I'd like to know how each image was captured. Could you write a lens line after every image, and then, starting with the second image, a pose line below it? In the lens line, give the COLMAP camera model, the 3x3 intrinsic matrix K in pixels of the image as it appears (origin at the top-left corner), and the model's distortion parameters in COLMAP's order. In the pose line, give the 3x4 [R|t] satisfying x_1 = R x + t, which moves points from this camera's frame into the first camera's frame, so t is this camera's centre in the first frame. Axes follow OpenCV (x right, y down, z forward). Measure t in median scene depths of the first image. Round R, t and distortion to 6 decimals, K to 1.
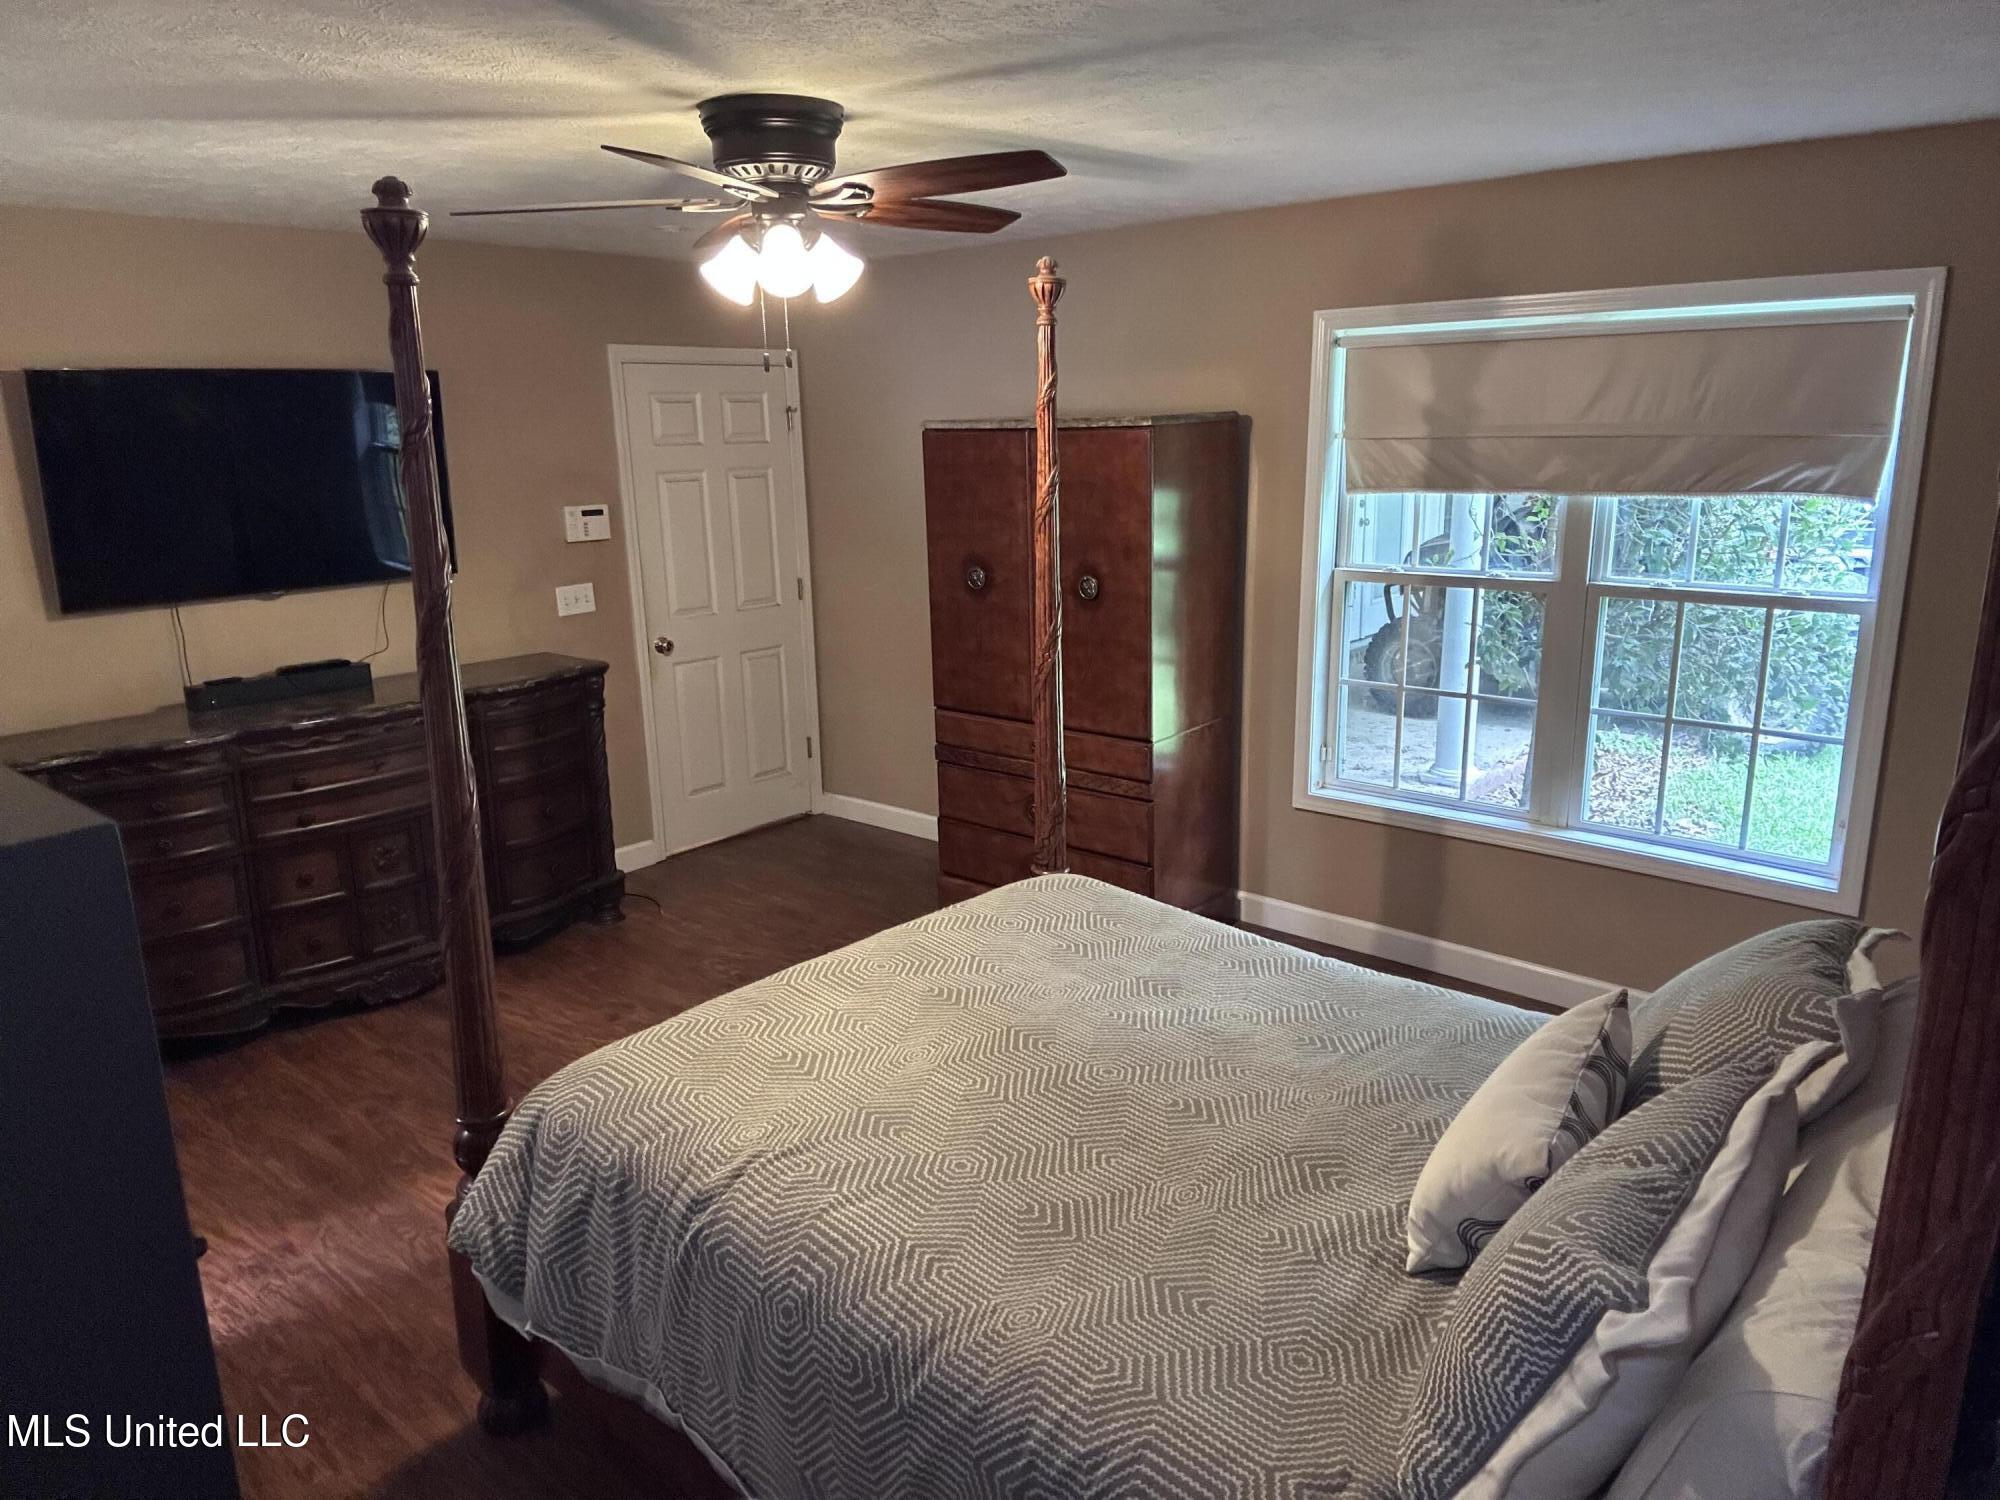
lens RADIAL K [[1351.6, 0, 961.1], [0, 1351.6, 752.9], [0, 0, 1]] dist [0.090816, -0.117643]
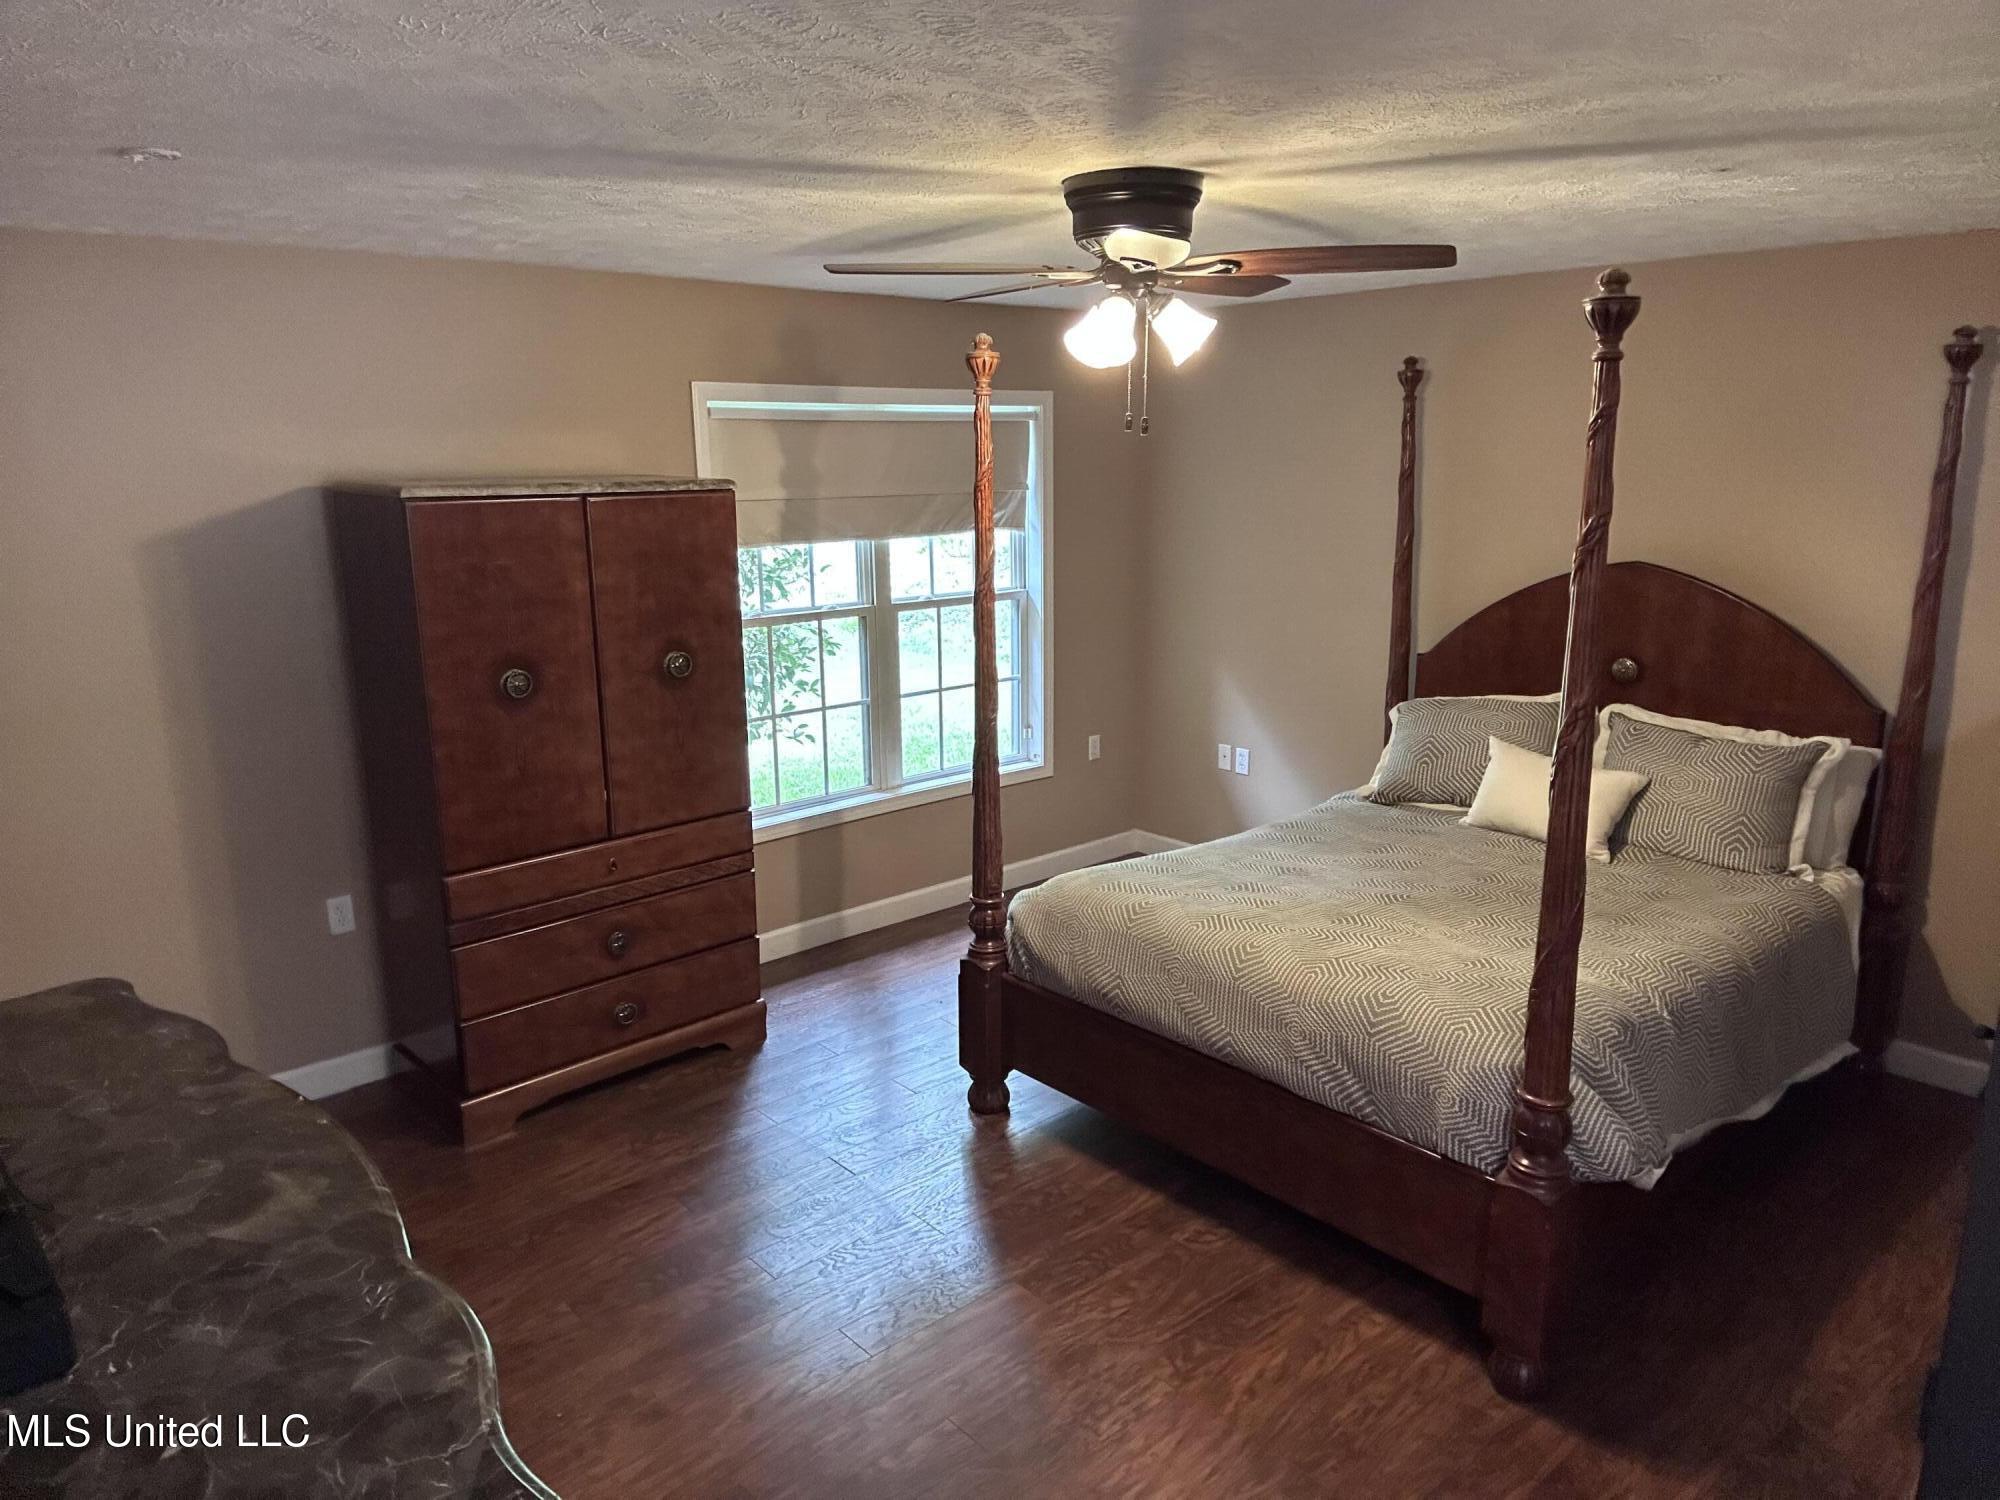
lens RADIAL K [[1351.6, 0, 961.1], [0, 1351.6, 752.9], [0, 0, 1]] dist [0.090816, -0.117643]
pose [[0.107322, -0.193662, 0.975180, -0.866985], [0.255229, 0.953342, 0.161236, -0.181261], [-0.960906, 0.231590, 0.151743, 0.768161]]
